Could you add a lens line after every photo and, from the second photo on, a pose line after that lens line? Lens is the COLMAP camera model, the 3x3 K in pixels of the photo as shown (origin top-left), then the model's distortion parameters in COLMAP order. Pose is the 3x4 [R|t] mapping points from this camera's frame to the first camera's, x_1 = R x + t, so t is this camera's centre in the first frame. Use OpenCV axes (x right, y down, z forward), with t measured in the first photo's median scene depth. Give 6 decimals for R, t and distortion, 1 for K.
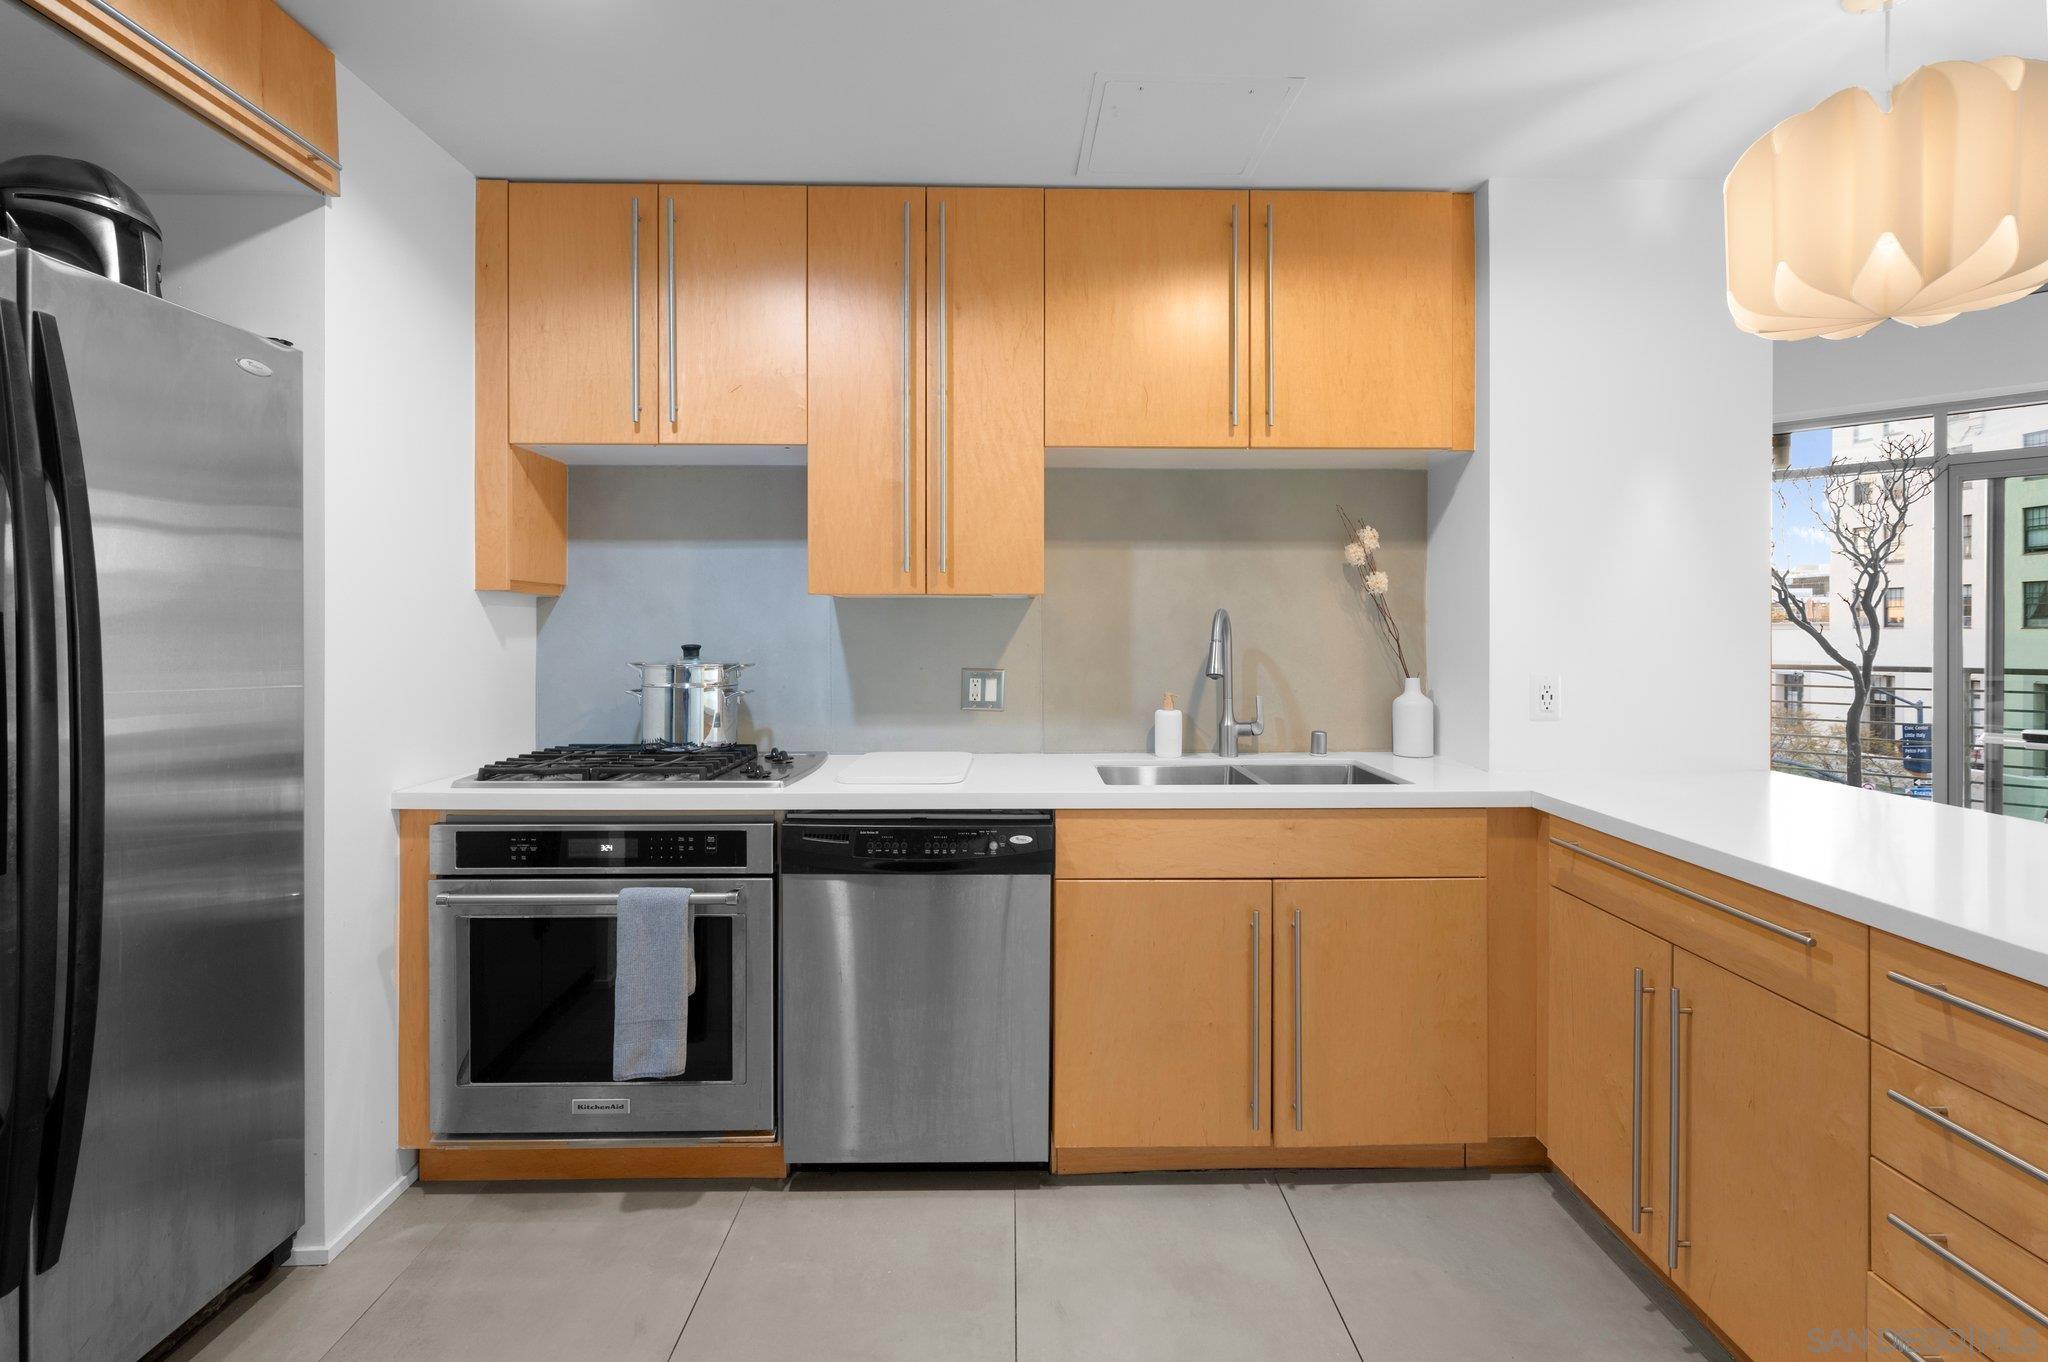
lens RADIAL K [[916.6, 0, 1025.2], [0, 916.6, 628.9], [0, 0, 1]] dist [0.000236, -0.000332]
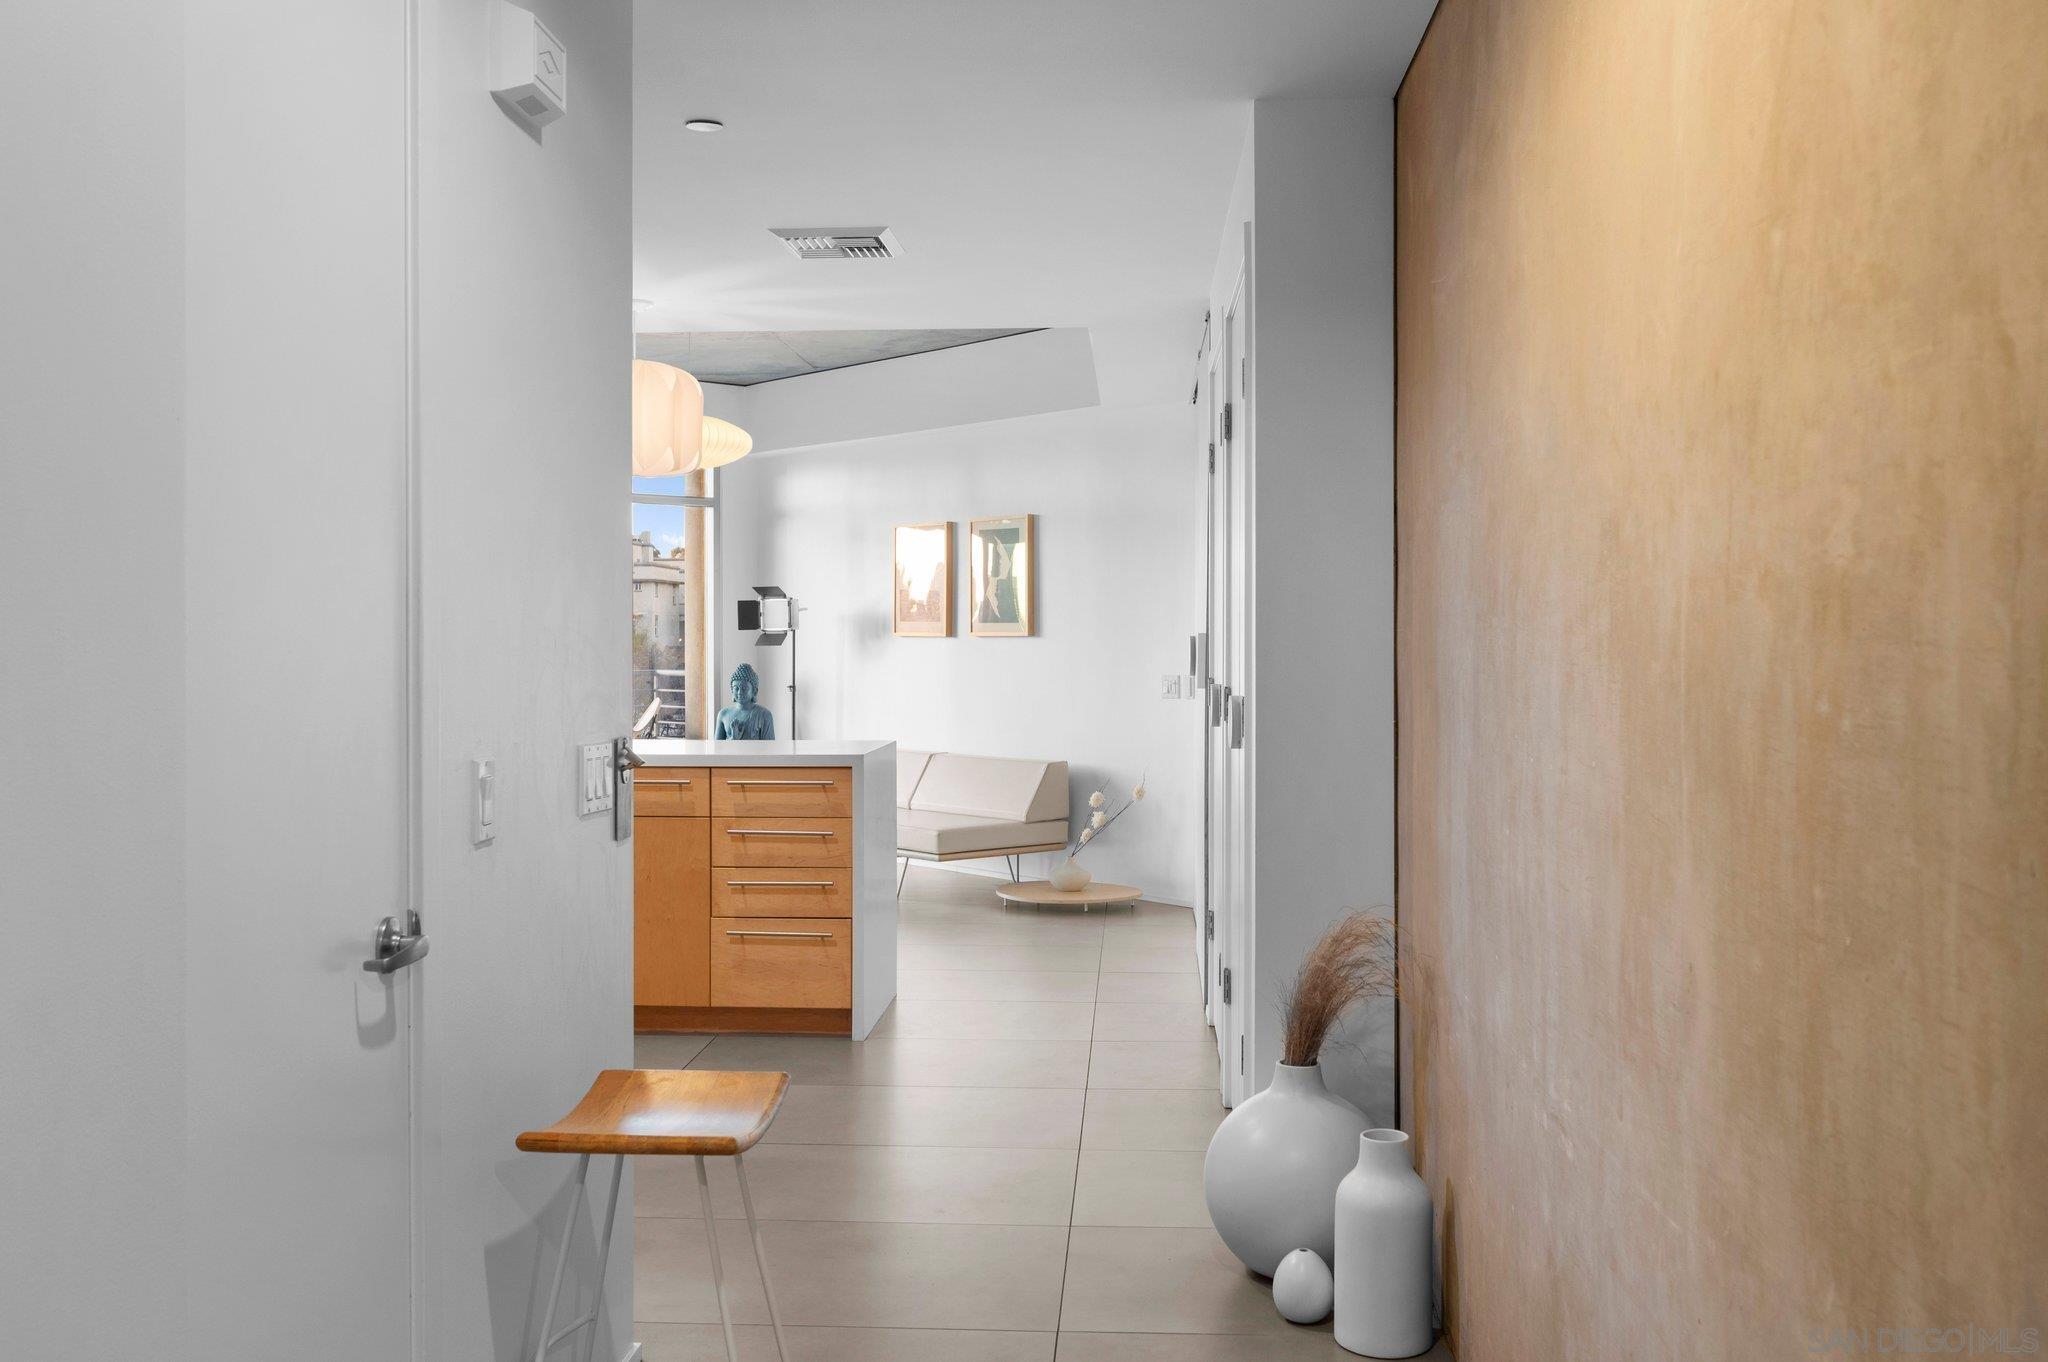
lens RADIAL K [[1819.9, 0, 1024.0], [0, 1819.9, 681.0], [0, 0, 1]] dist [-0.001127, -0.000011]
pose [[0.082765, -0.024063, 0.996279, -2.135144], [0.000887, 0.999710, 0.024072, -0.001591], [-0.996569, -0.001108, 0.082762, -0.097060]]
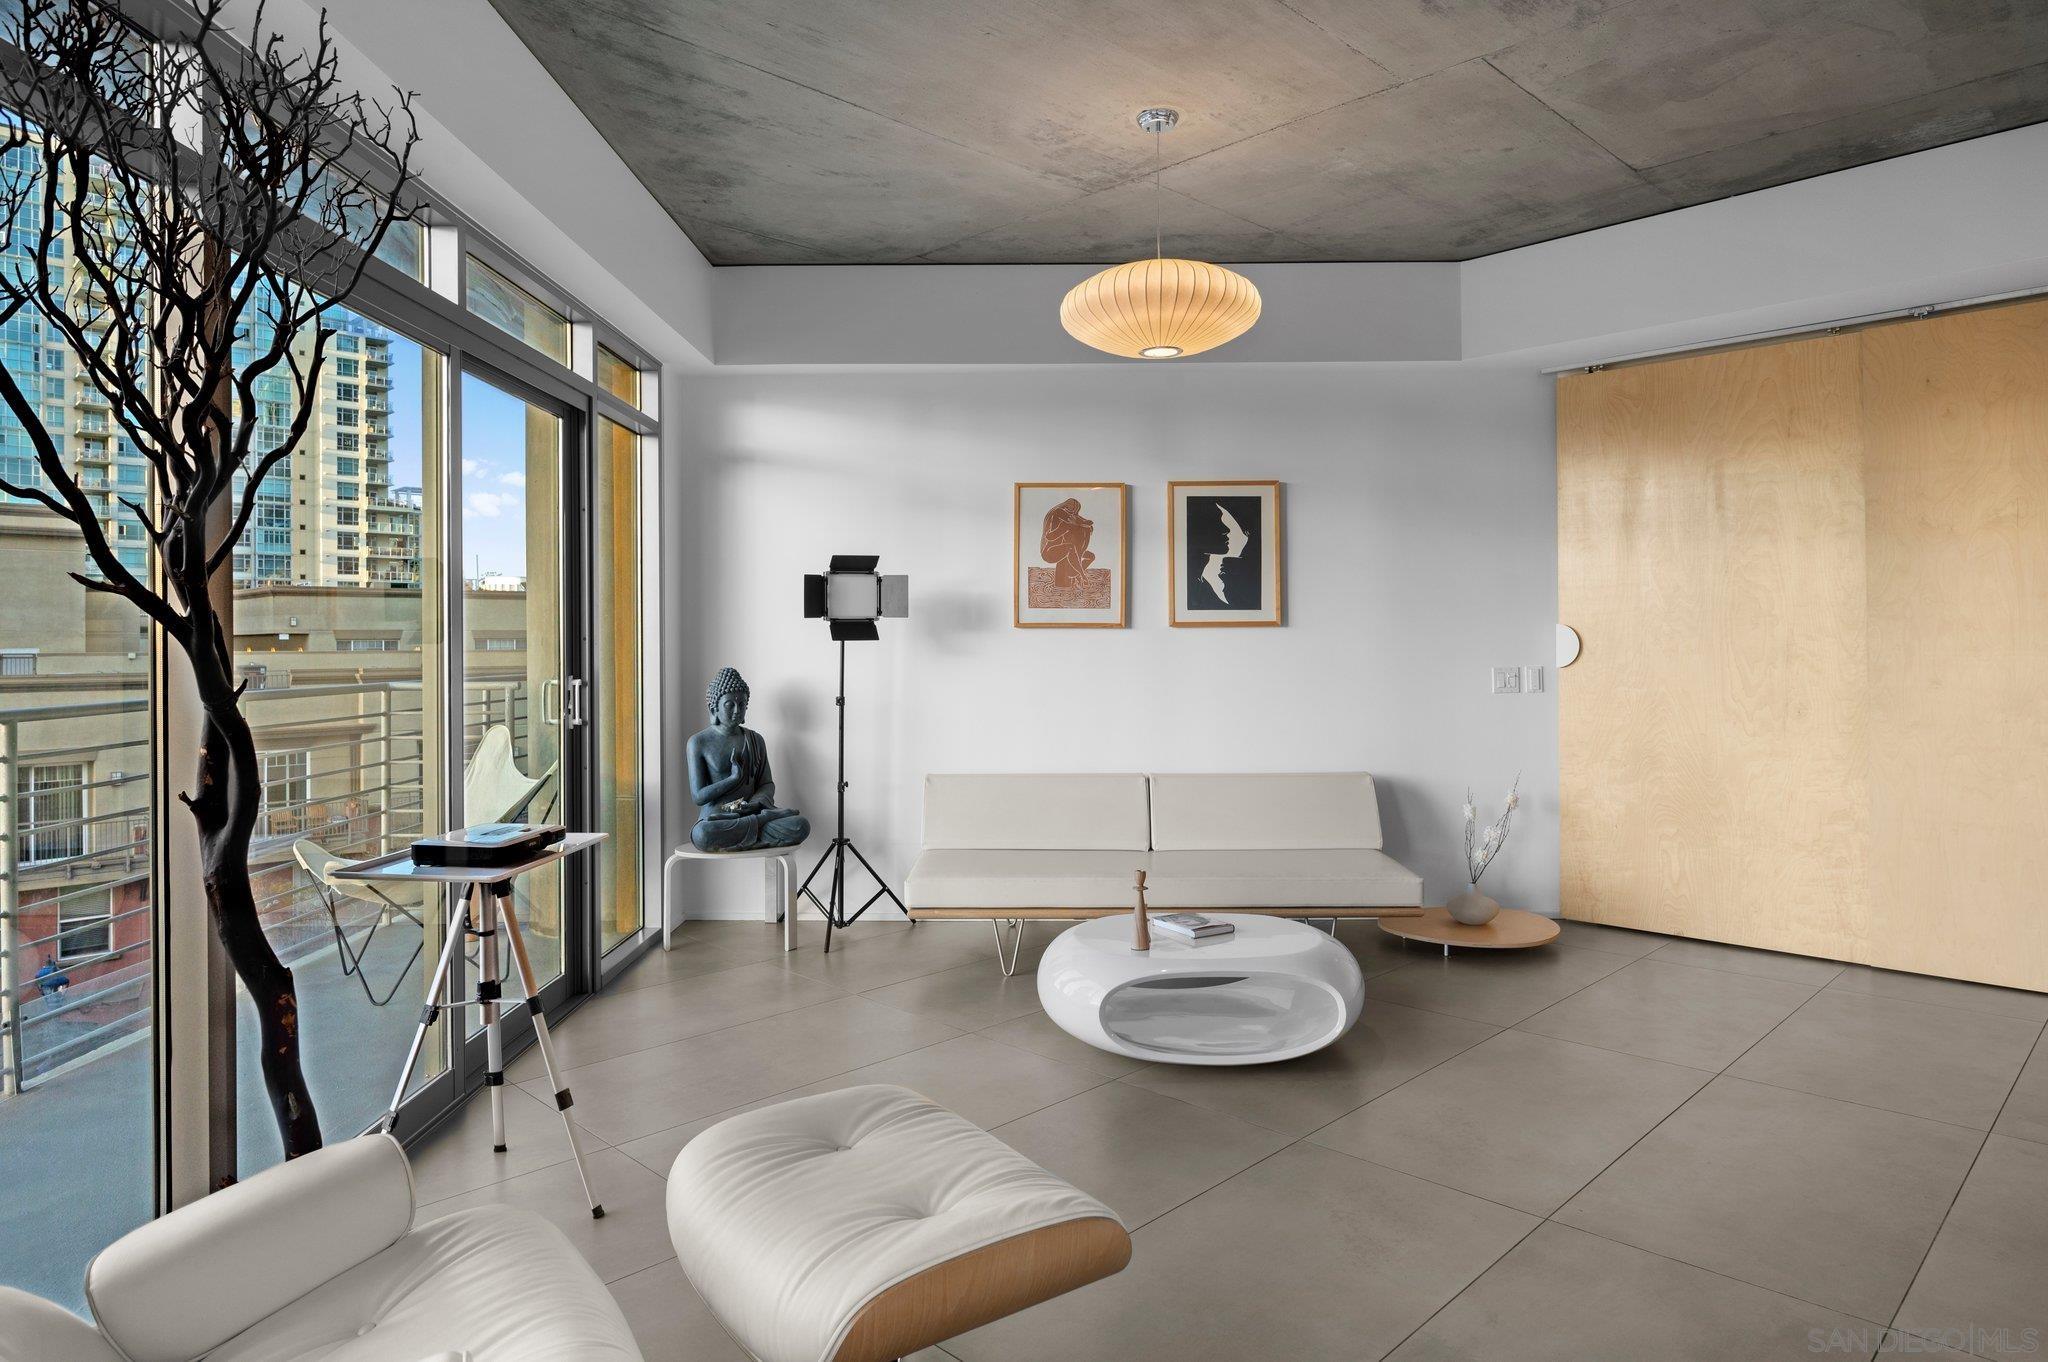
lens RADIAL K [[1217.0, 0, 1023.4], [0, 1217.0, 627.1], [0, 0, 1]] dist [-0.002177, -0.001439]
pose [[-0.692625, 0.009587, 0.721235, 0.895734], [0.006292, 0.999954, -0.007250, 0.012838], [-0.721271, -0.000483, -0.692653, 2.382001]]
